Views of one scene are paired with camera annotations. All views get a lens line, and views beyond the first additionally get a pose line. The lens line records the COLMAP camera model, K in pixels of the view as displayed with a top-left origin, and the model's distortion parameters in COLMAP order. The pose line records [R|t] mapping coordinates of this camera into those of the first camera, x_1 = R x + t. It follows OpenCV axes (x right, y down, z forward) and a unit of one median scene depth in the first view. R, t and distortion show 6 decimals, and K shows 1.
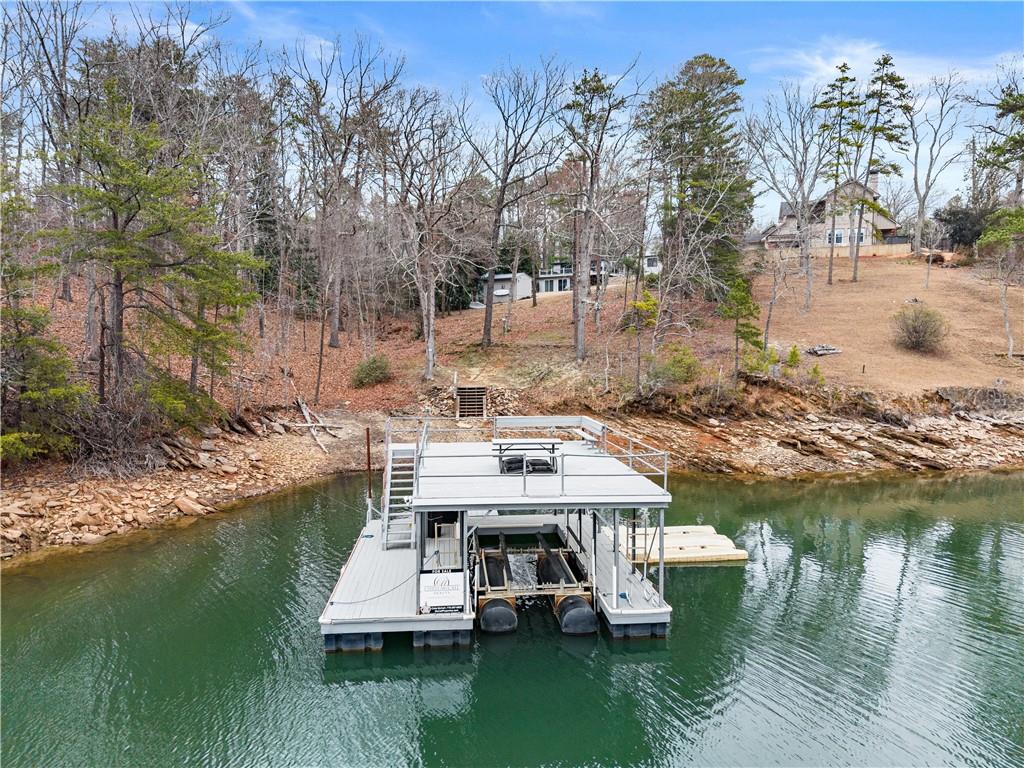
lens RADIAL K [[719.9, 0, 517.2], [0, 719.9, 384.2], [0, 0, 1]] dist [0.036130, -0.045197]
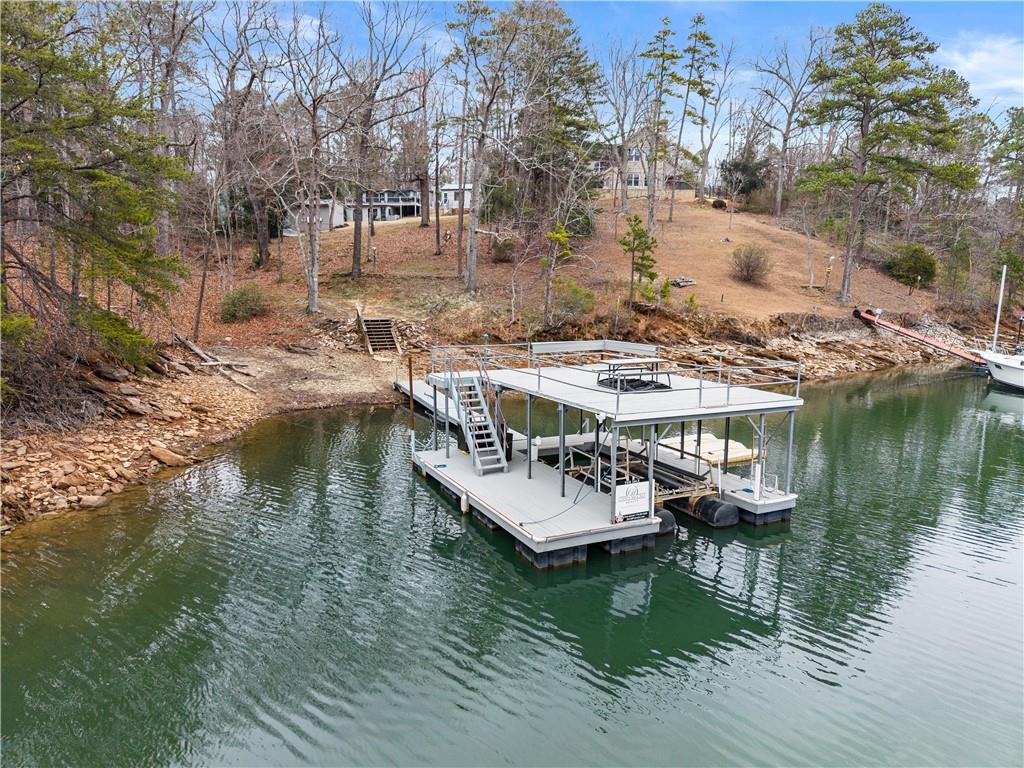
lens RADIAL K [[719.9, 0, 519.8], [0, 719.9, 389.7], [0, 0, 1]] dist [0.036130, -0.045197]
pose [[0.932383, -0.048939, 0.358144, -0.252521], [0.015055, 0.995190, 0.096795, 0.007689], [-0.361158, -0.084858, 0.928635, 0.035290]]
